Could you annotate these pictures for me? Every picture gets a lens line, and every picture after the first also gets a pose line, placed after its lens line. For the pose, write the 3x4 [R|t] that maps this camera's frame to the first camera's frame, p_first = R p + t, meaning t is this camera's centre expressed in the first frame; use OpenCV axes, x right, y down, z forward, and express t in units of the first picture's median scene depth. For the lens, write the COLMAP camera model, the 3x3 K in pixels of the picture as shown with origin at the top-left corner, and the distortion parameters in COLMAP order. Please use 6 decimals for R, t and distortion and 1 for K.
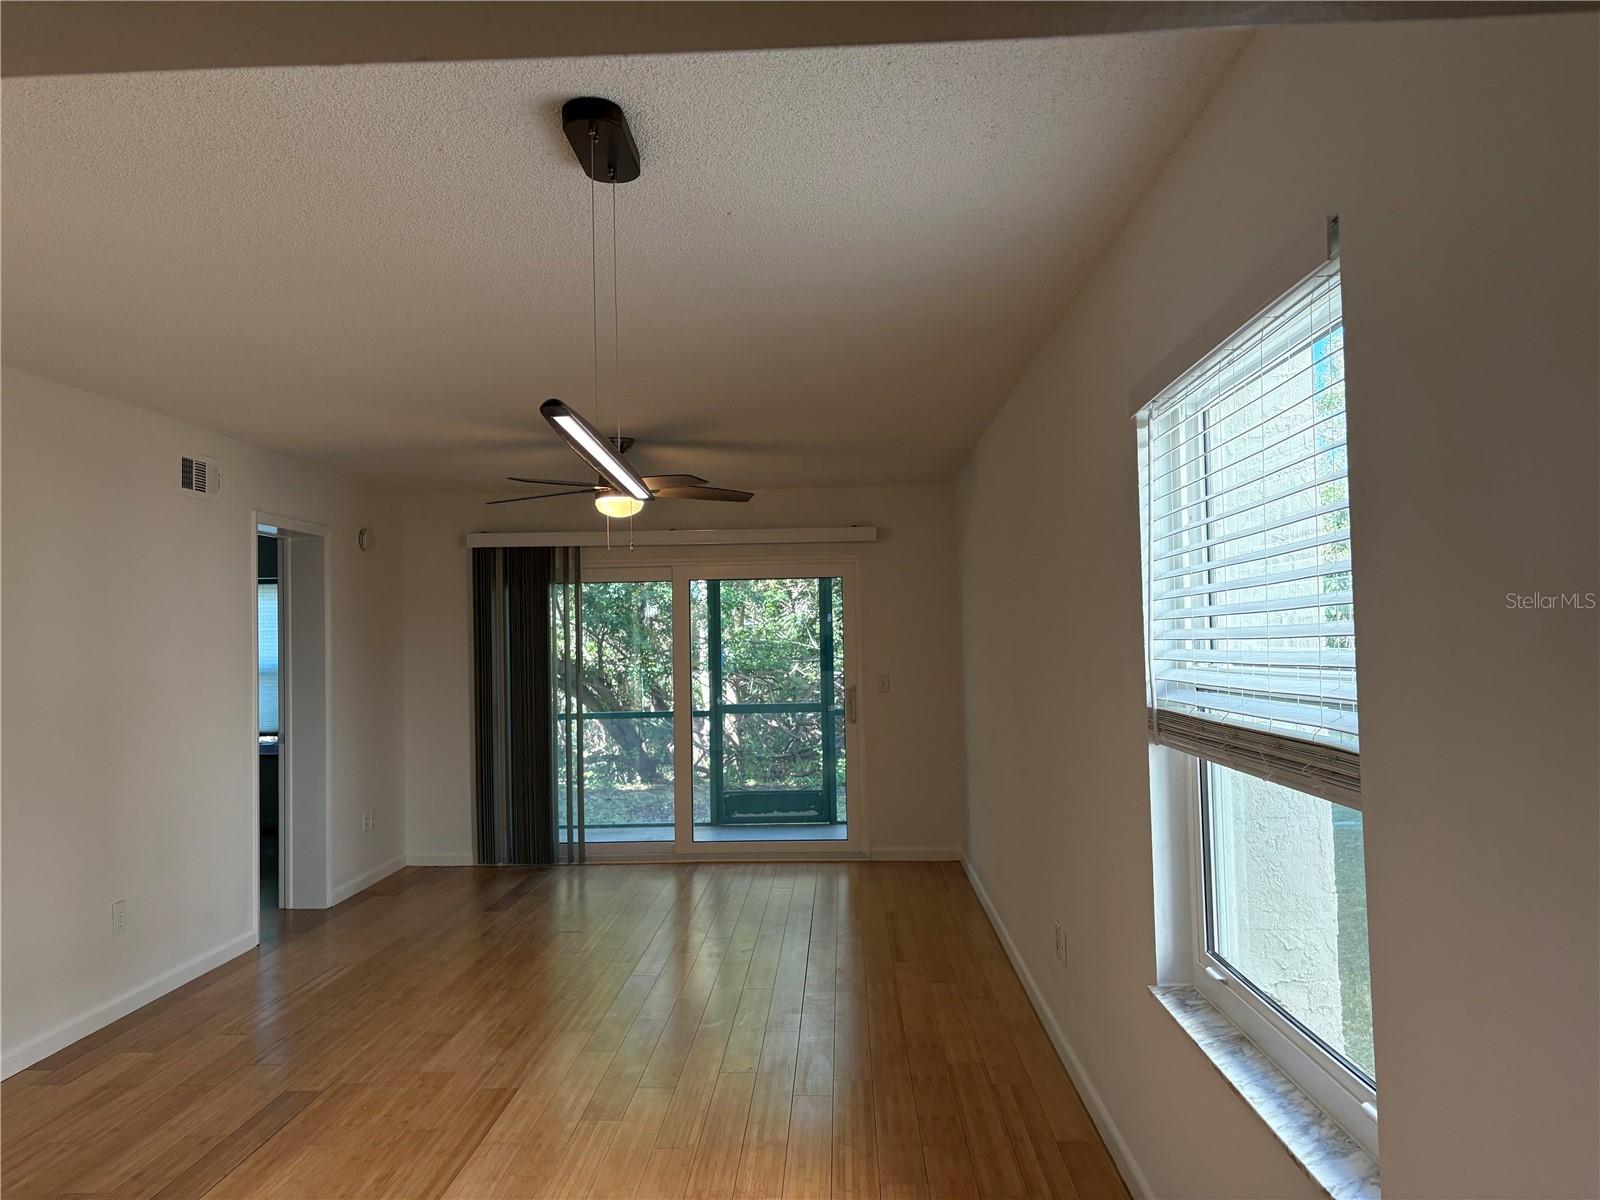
lens RADIAL K [[1206.6, 0, 800.0], [0, 1206.6, 600.0], [0, 0, 1]] dist [0.054632, -0.061491]
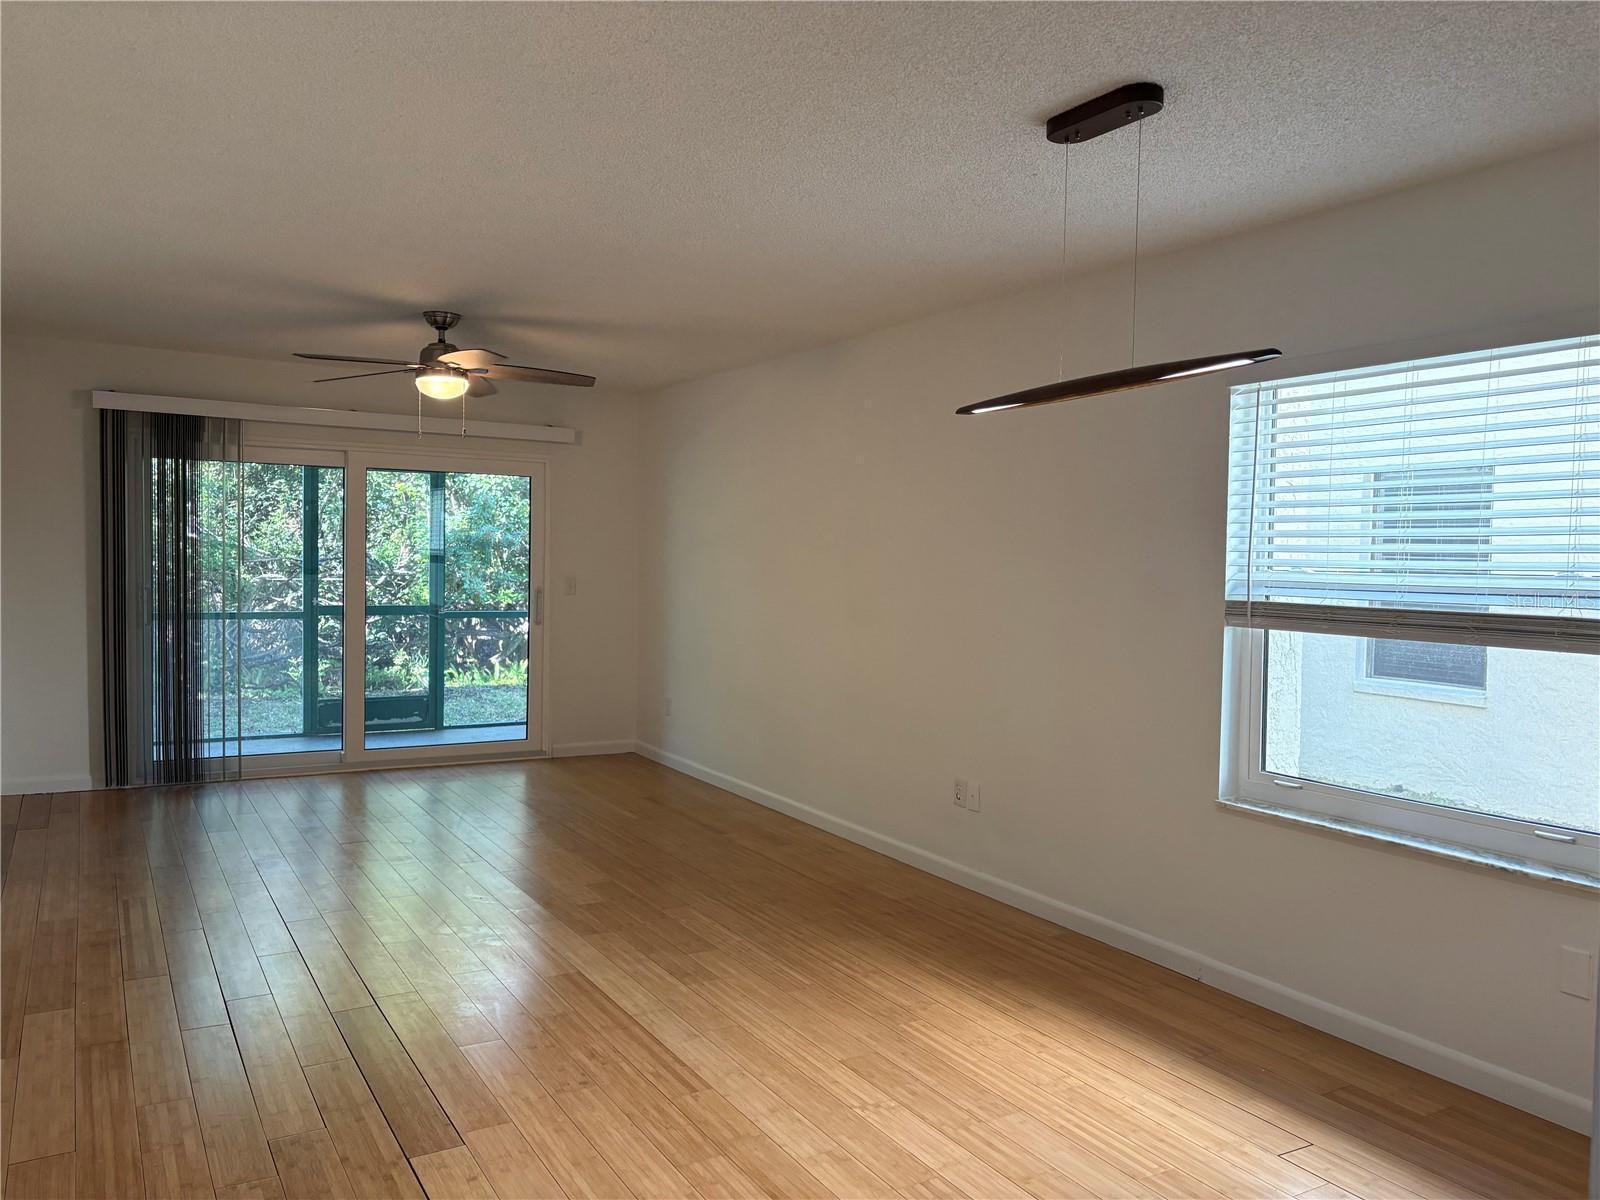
lens RADIAL K [[1206.6, 0, 800.0], [0, 1206.6, 600.0], [0, 0, 1]] dist [0.054632, -0.061491]
pose [[0.841724, 0.016540, 0.539654, -0.422187], [-0.055162, 0.996935, 0.055484, 0.019397], [-0.537082, -0.076471, 0.840056, 0.054634]]
